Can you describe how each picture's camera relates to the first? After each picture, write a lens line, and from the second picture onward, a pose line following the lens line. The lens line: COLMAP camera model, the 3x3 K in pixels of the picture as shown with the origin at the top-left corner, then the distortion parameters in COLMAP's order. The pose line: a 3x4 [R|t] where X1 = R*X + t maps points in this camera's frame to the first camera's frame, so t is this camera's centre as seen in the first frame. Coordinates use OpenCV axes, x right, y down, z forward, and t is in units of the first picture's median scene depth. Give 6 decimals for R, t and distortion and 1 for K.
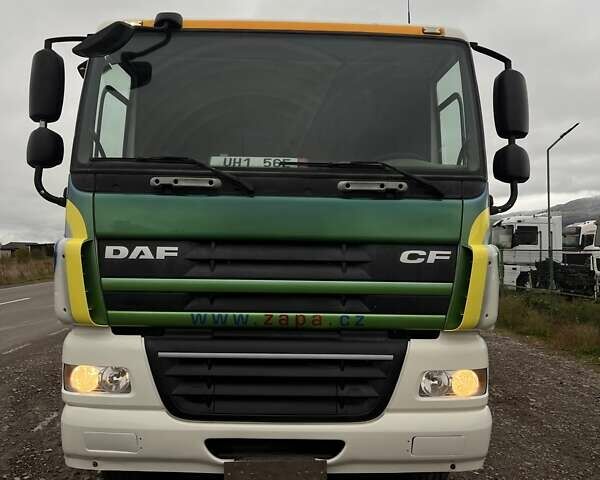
lens RADIAL K [[591.1, 0, 300.0], [0, 591.1, 240.0], [0, 0, 1]] dist [0.152297, -0.419066]
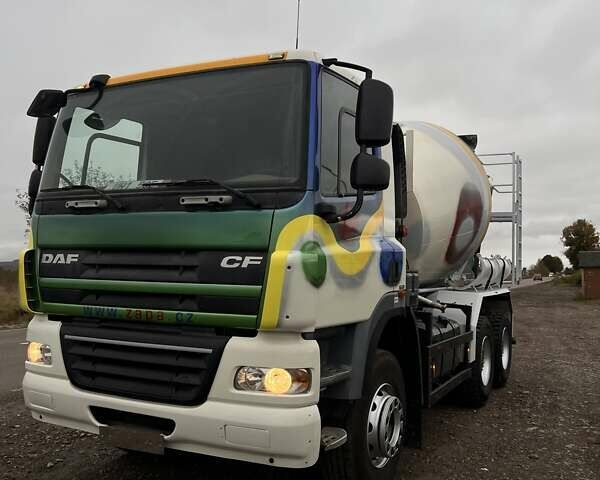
lens RADIAL K [[591.1, 0, 300.0], [0, 591.1, 240.0], [0, 0, 1]] dist [0.152297, -0.419066]
pose [[0.883885, -0.016408, -0.467416, 0.825774], [-0.002267, 0.999222, -0.039363, 0.030634], [0.467698, 0.035852, 0.883161, 0.075691]]
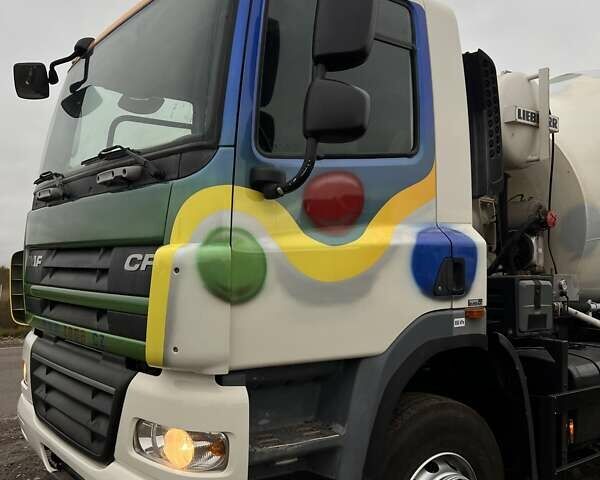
lens RADIAL K [[591.1, 0, 300.0], [0, 591.1, 240.0], [0, 0, 1]] dist [0.152297, -0.419066]
pose [[0.625587, -0.039504, -0.779154, 0.917822], [0.000602, 0.998741, -0.050154, 0.038313], [0.780154, 0.030907, 0.624823, 0.689983]]
